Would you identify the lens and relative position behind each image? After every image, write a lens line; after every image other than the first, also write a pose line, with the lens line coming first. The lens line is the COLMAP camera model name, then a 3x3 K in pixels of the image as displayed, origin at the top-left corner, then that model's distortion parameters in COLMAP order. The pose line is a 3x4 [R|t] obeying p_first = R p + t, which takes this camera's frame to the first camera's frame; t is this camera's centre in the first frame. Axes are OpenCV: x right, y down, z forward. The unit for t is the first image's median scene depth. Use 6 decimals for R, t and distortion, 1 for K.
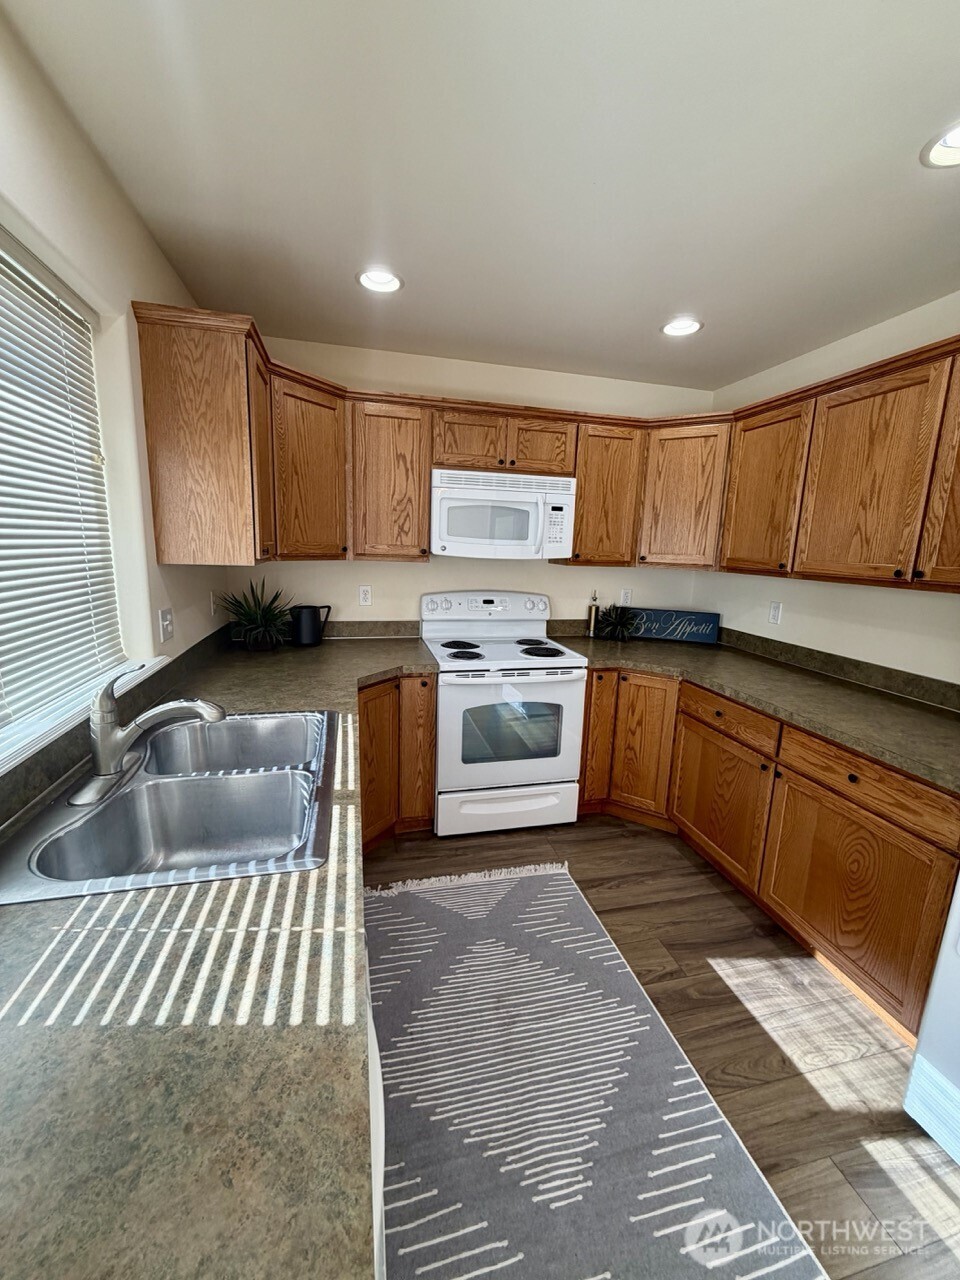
lens RADIAL K [[508.7, 0, 477.8], [0, 508.7, 635.6], [0, 0, 1]] dist [0.000367, 0.000184]
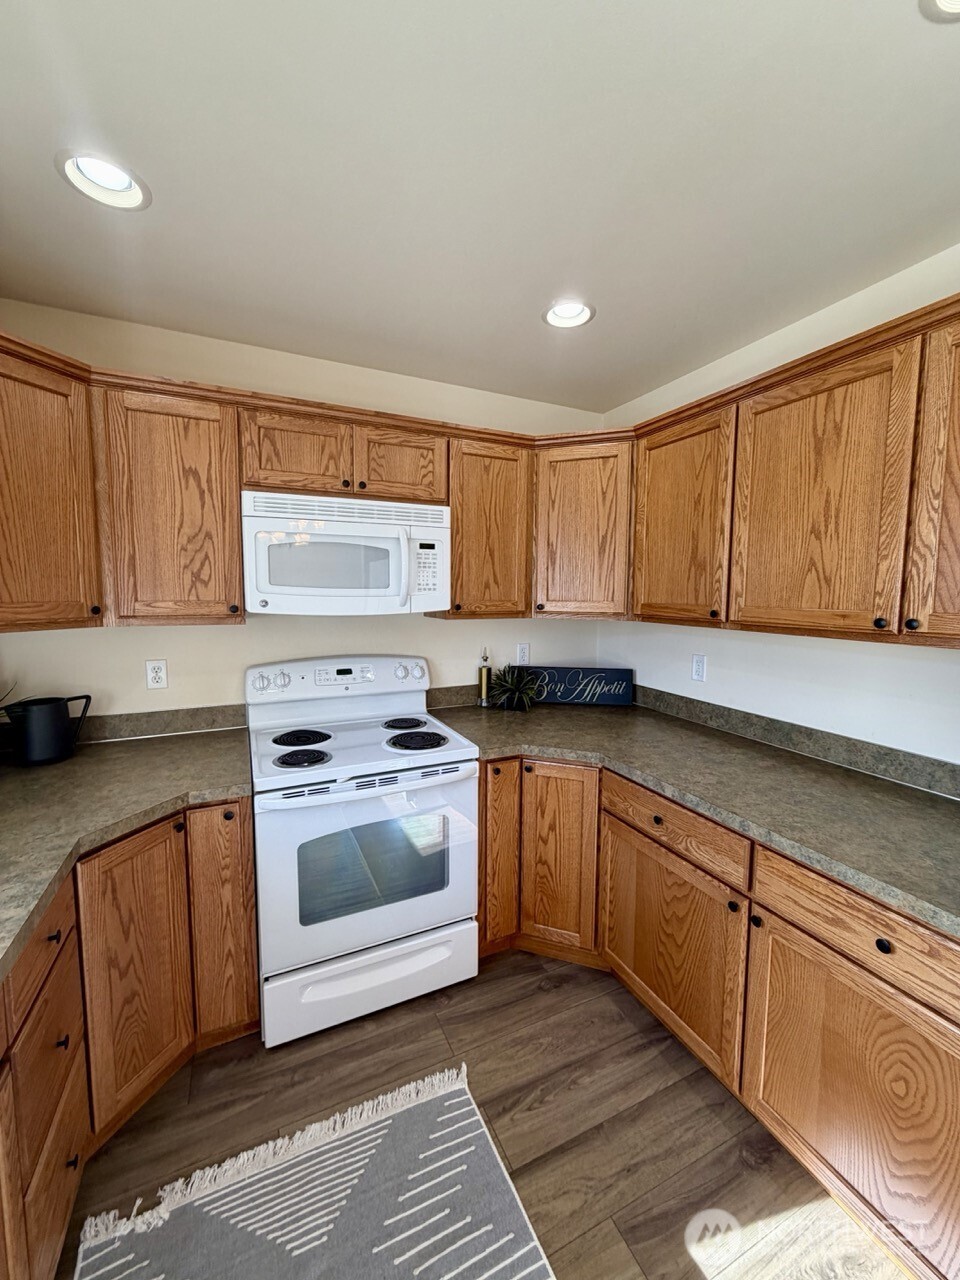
lens RADIAL K [[508.7, 0, 477.8], [0, 508.7, 635.6], [0, 0, 1]] dist [0.000367, 0.000184]
pose [[0.979880, -0.044124, 0.194648, 0.082701], [0.060634, 0.994974, -0.079693, -0.057239], [-0.190153, 0.089892, 0.977630, 0.280811]]
